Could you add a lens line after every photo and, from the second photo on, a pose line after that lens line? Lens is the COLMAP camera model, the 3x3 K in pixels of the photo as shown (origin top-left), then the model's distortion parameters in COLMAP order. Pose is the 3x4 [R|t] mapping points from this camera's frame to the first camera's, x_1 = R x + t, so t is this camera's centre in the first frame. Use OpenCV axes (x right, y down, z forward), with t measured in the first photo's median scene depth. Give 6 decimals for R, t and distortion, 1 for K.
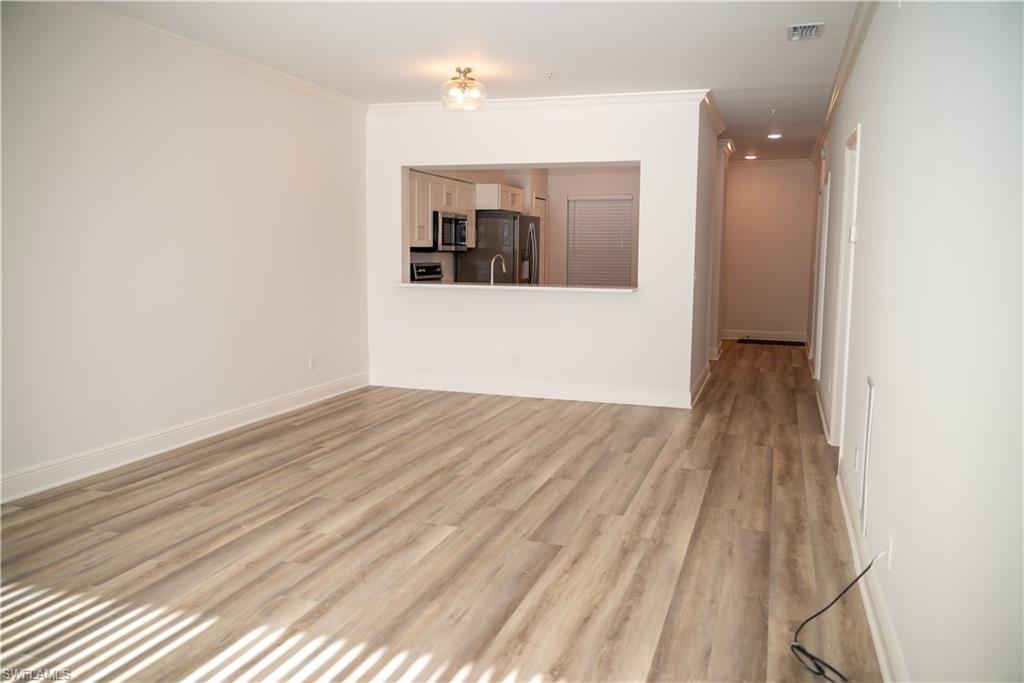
lens RADIAL K [[815.8, 0, 512.0], [0, 815.8, 341.5], [0, 0, 1]] dist [-0.010335, -0.003866]
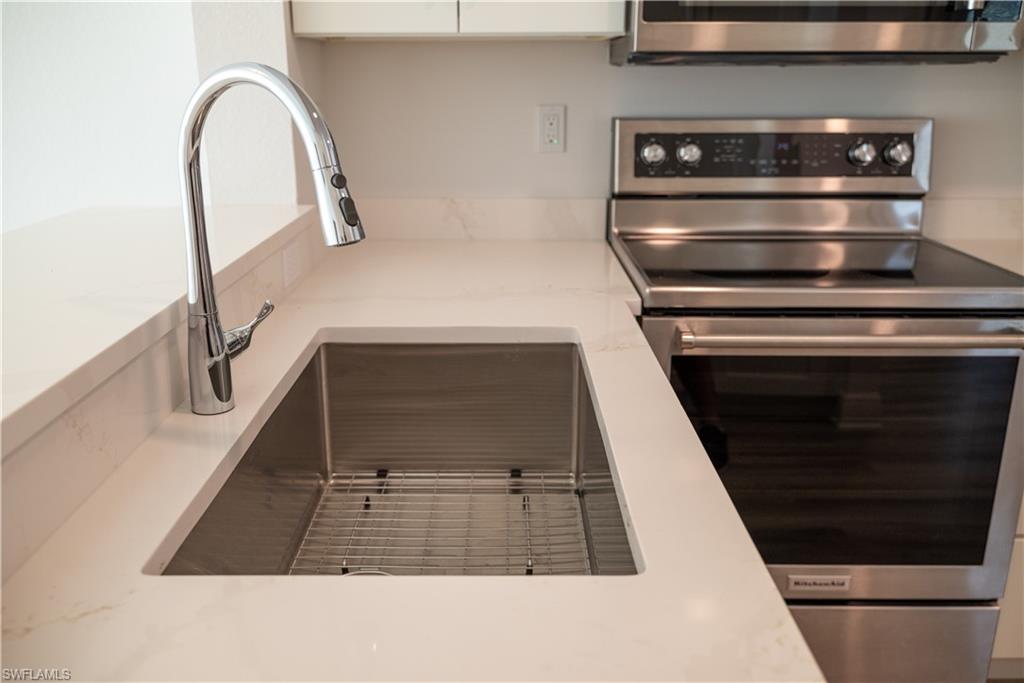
lens RADIAL K [[864.8, 0, 512.0], [0, 864.8, 341.5], [0, 0, 1]] dist [-0.002006, -0.001755]
pose [[0.304871, 0.265363, -0.914678, 0.099998], [-0.102997, 0.963953, 0.245329, -0.093531], [0.946808, 0.019415, 0.321213, 0.919392]]
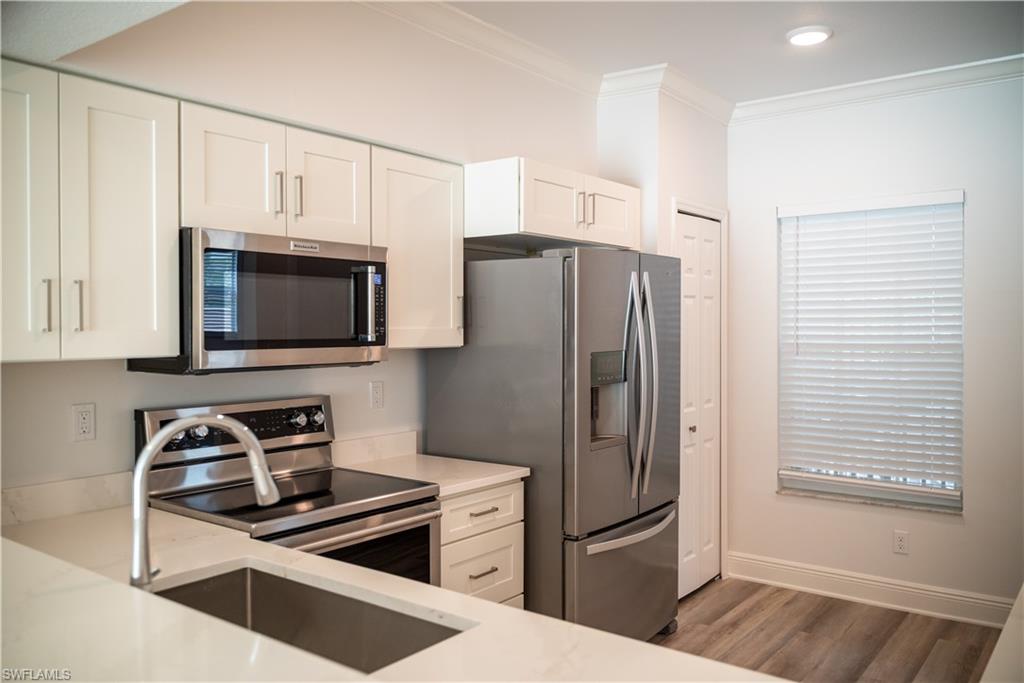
lens RADIAL K [[815.8, 0, 512.0], [0, 815.8, 341.5], [0, 0, 1]] dist [-0.010335, -0.003866]
pose [[0.942366, -0.005890, -0.334533, 0.102298], [-0.026740, 0.995321, -0.092849, -0.098571], [0.333515, 0.096443, 0.937799, 0.781856]]
